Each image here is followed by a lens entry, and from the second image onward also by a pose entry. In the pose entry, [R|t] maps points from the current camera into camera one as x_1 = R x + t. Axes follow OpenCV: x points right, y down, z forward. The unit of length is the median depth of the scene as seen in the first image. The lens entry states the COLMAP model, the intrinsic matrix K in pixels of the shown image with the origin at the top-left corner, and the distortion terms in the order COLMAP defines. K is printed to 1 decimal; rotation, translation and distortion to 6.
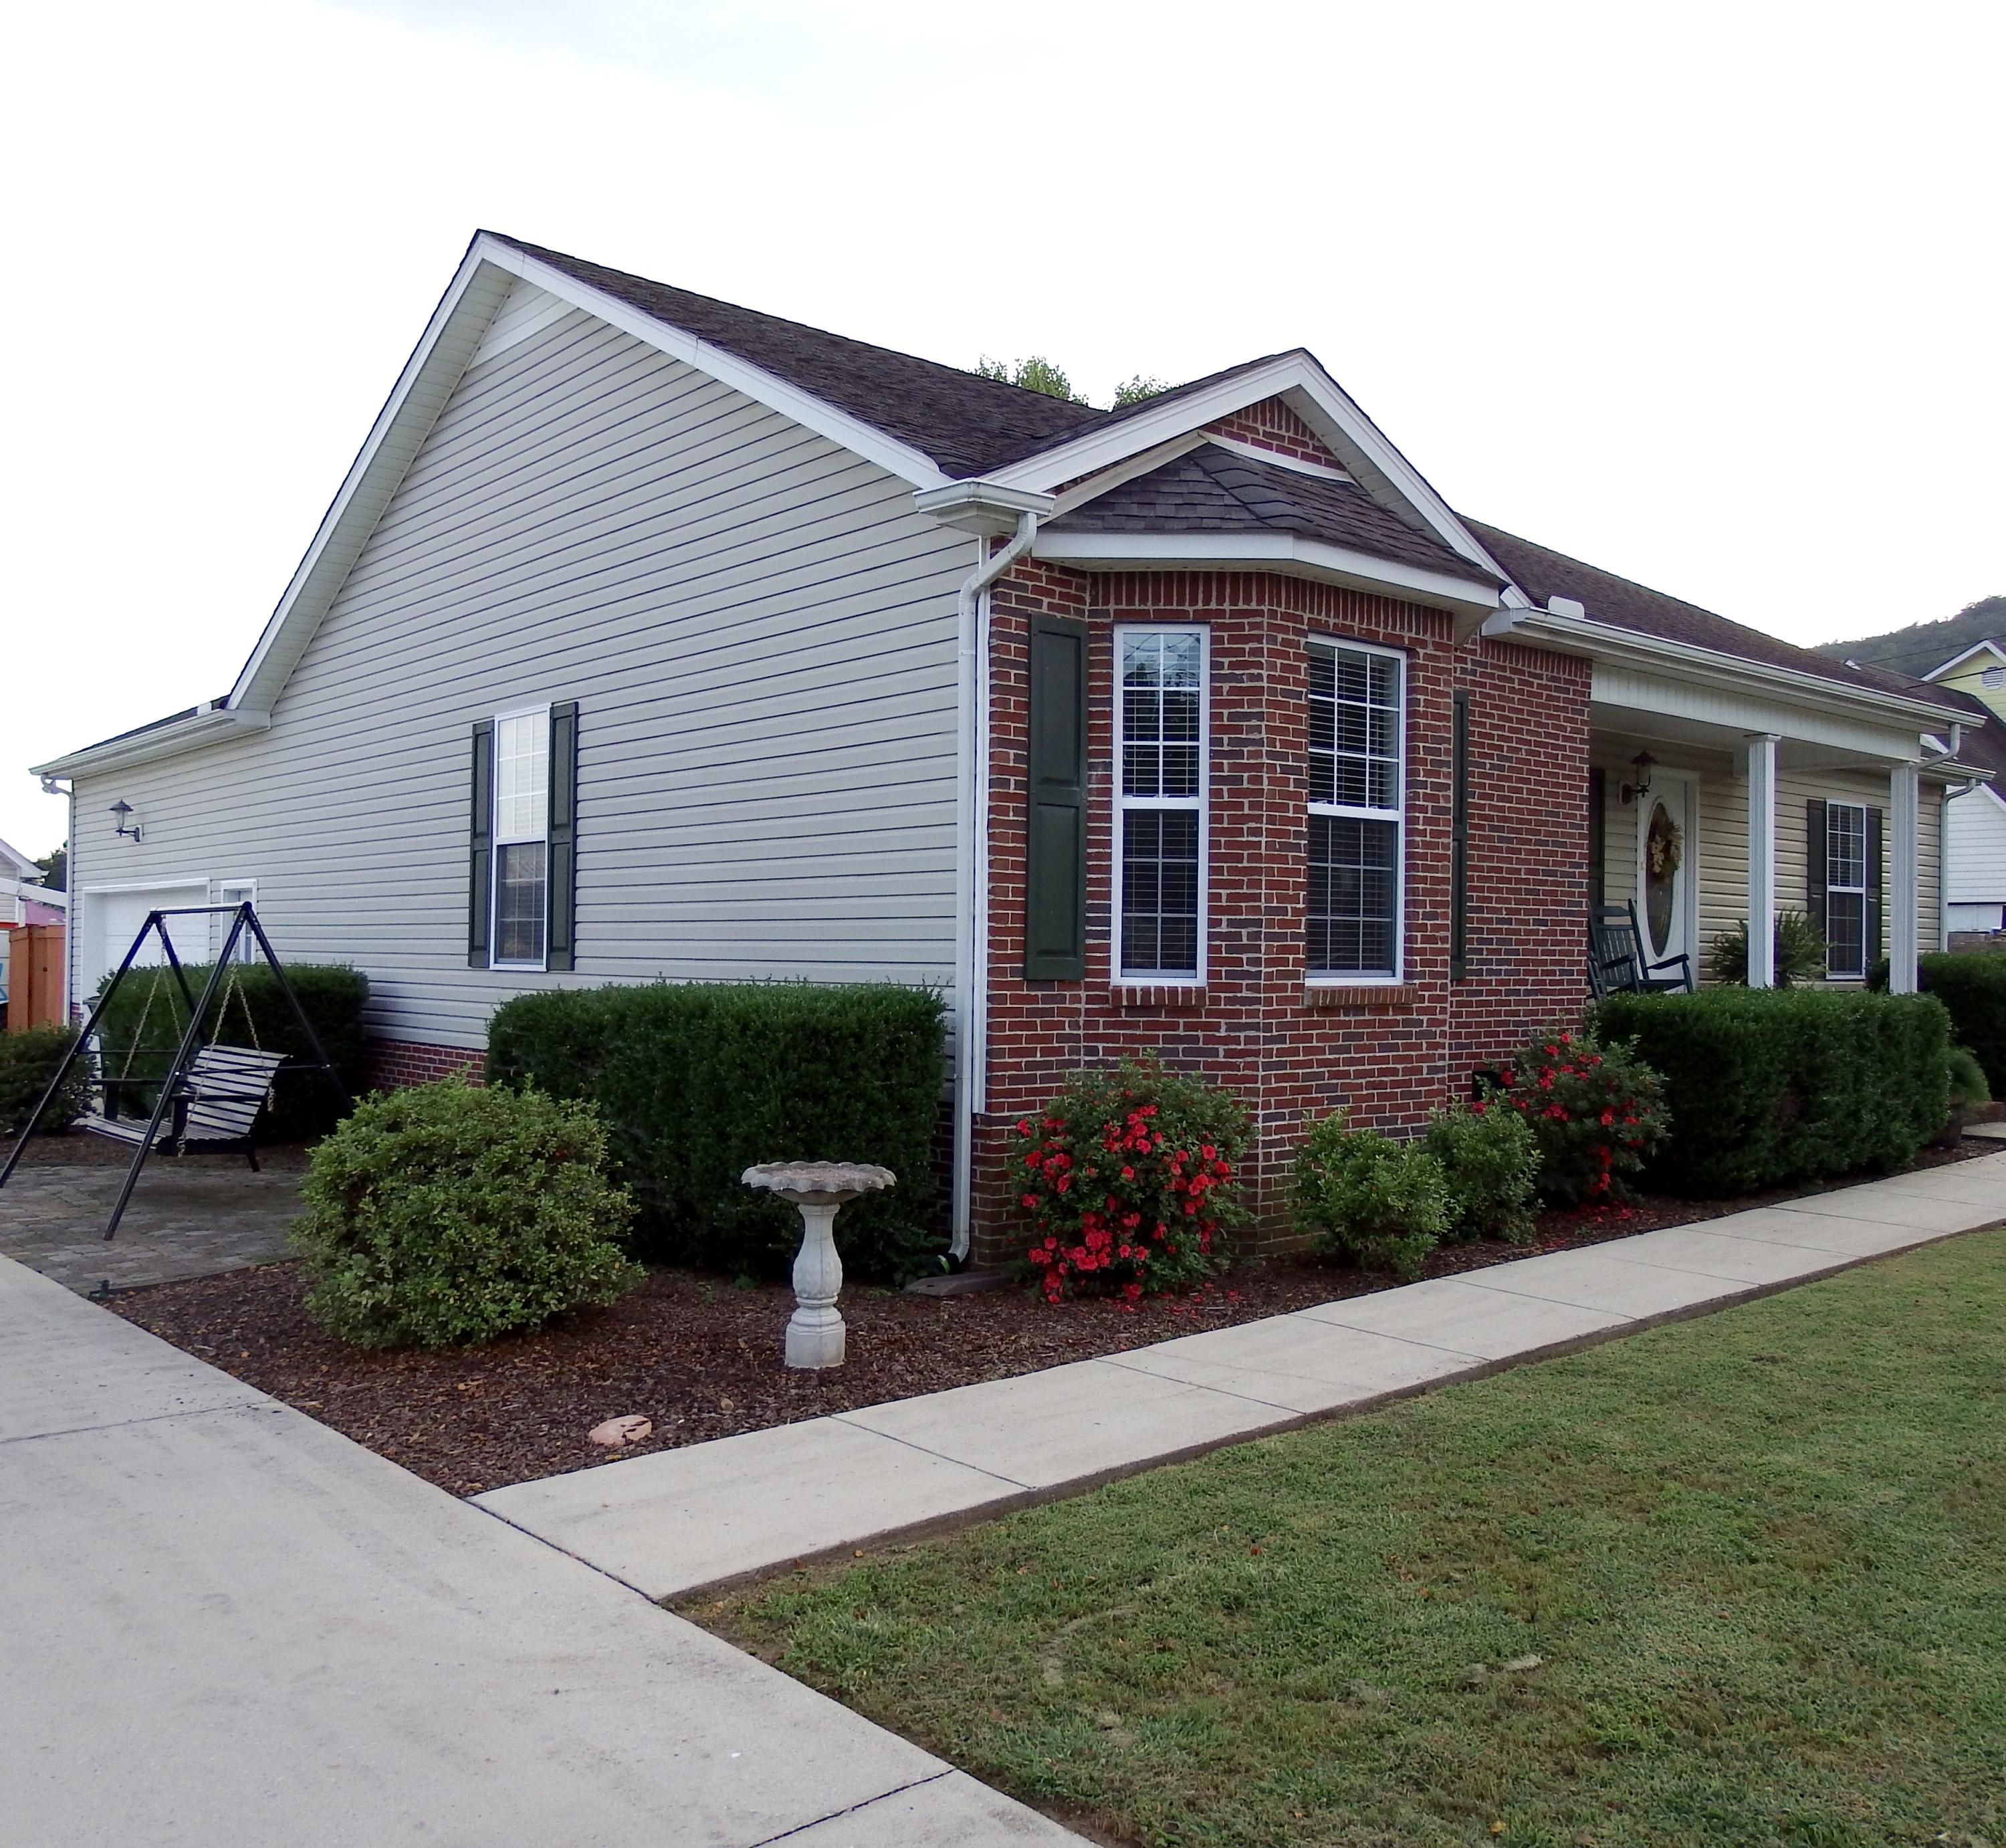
lens RADIAL K [[1798.3, 0, 1001.6], [0, 1798.3, 1067.3], [0, 0, 1]] dist [-0.013393, -0.016169]
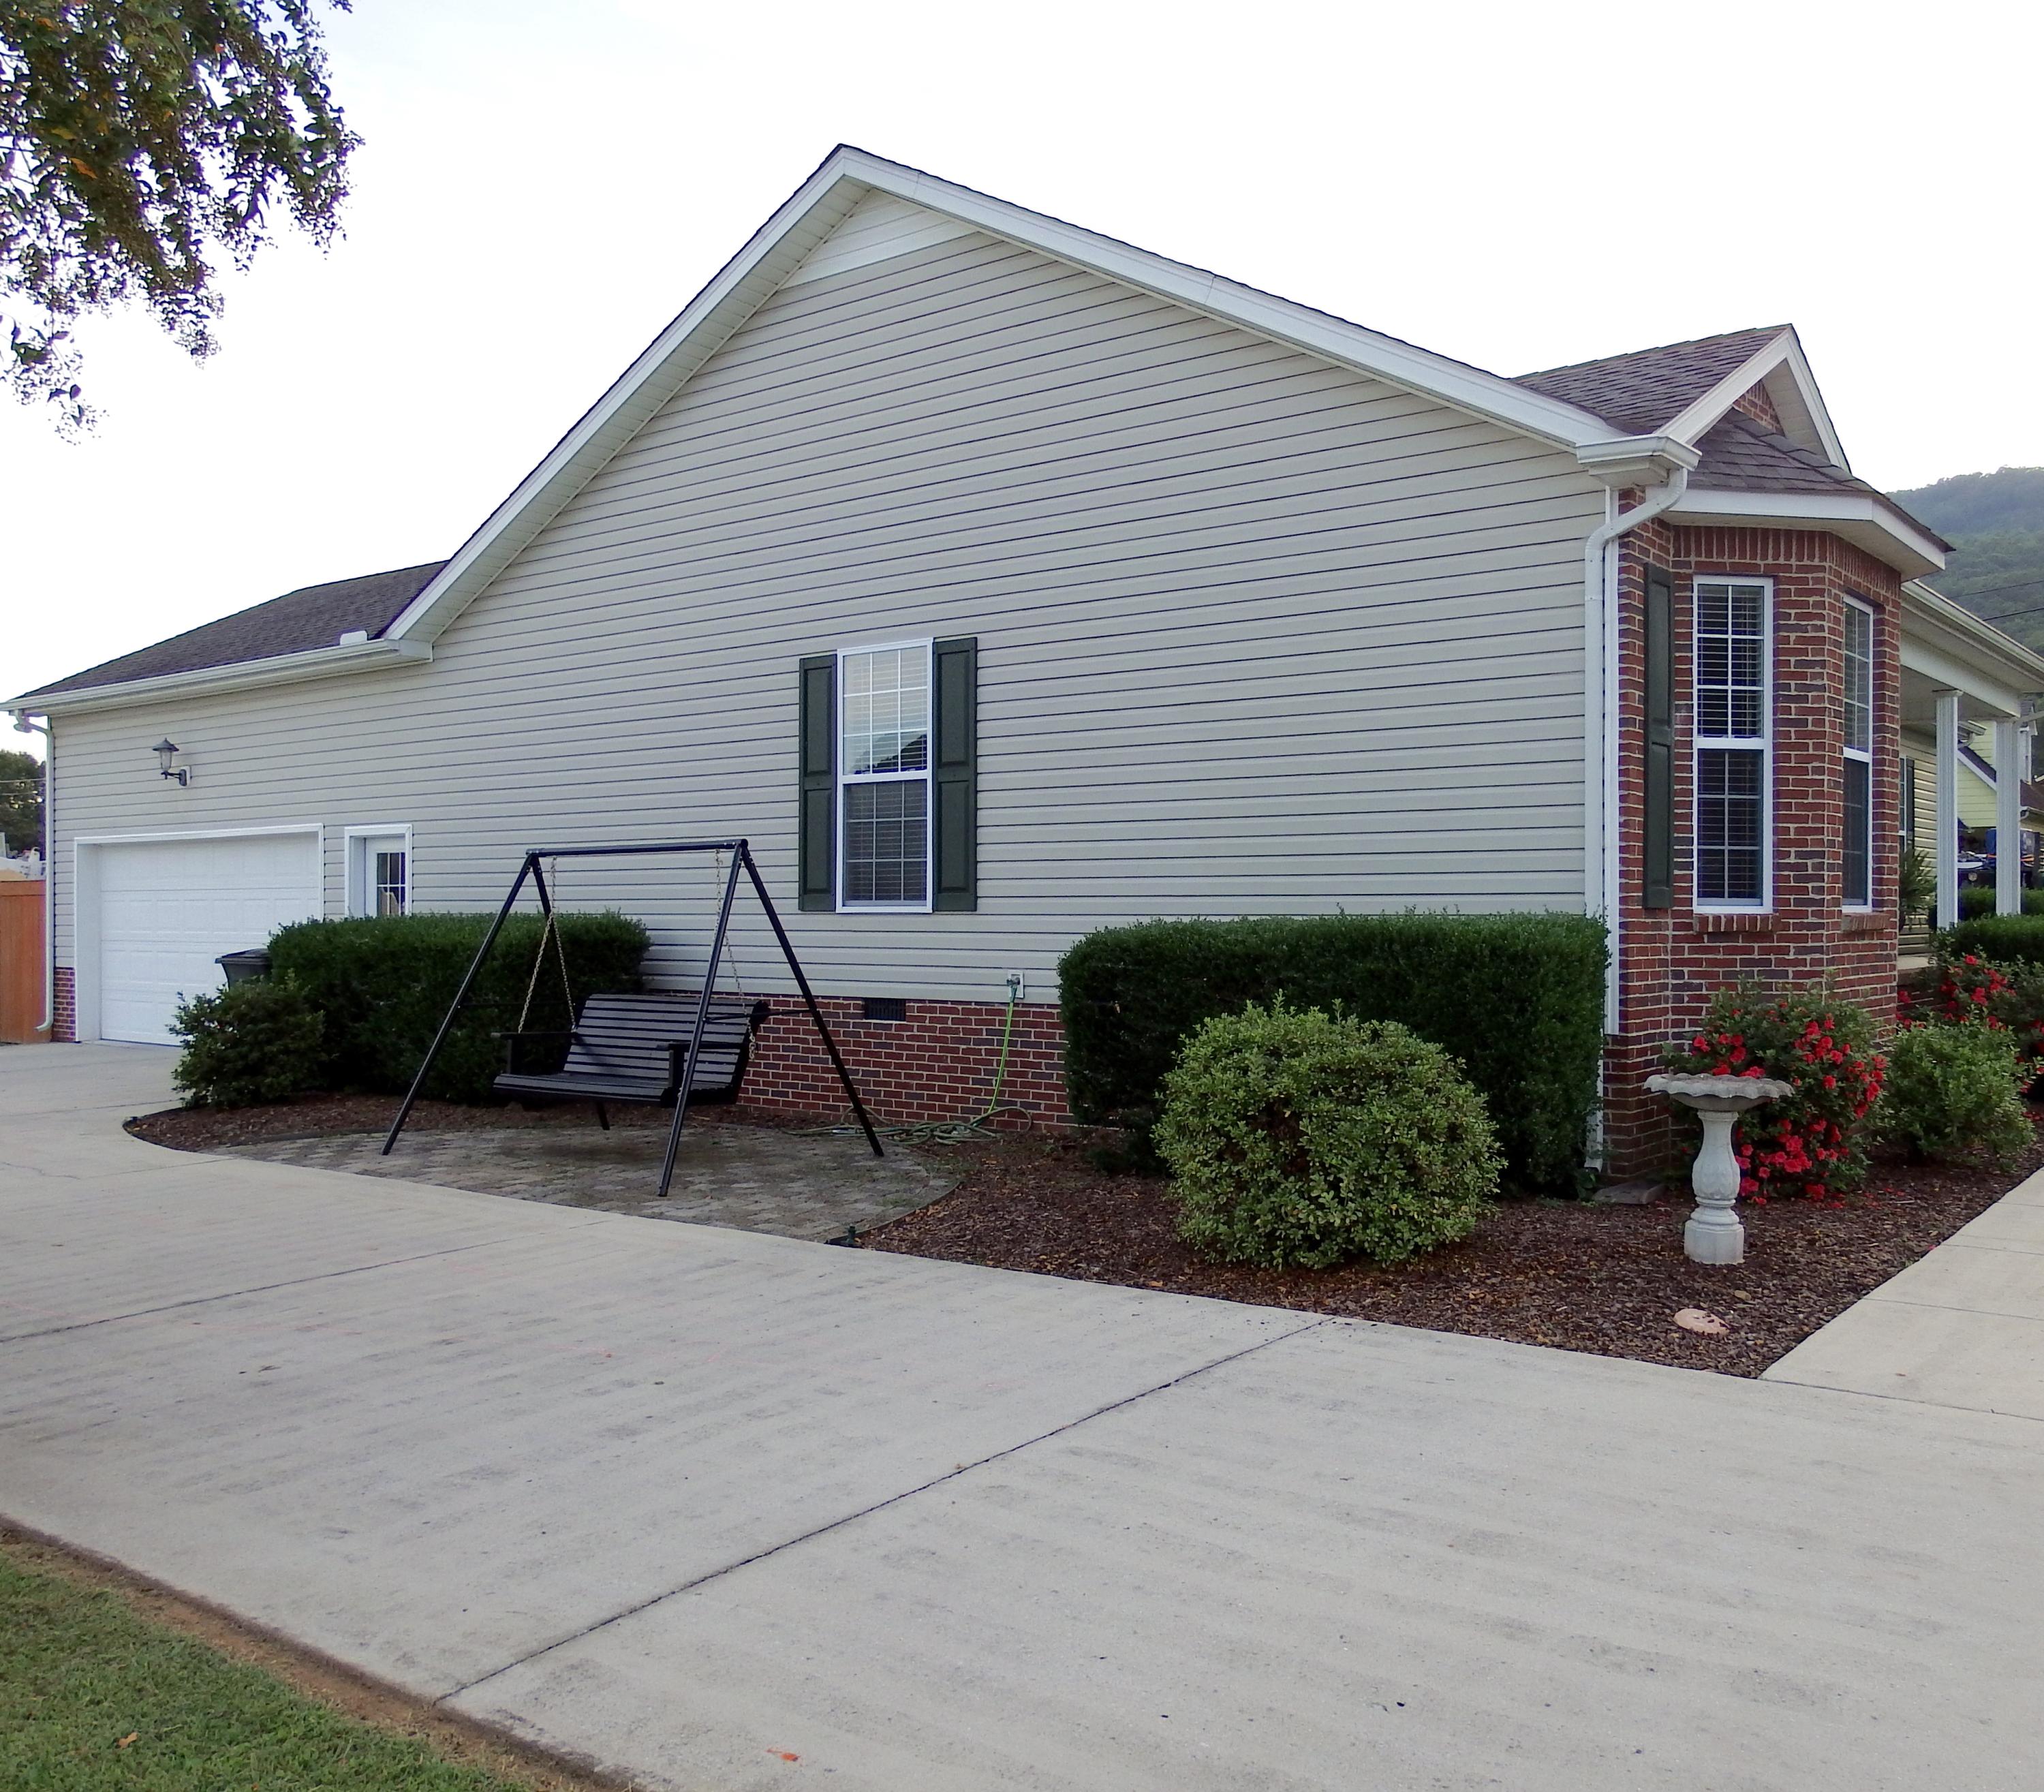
lens RADIAL K [[1840.8, 0, 1023.3], [0, 1840.8, 1055.5], [0, 0, 1]] dist [-0.064635, 0.097935]
pose [[0.978249, -0.026929, 0.205681, -0.557637], [0.023905, 0.999567, 0.017176, 0.010863], [-0.206054, -0.011886, 0.978468, 0.016747]]
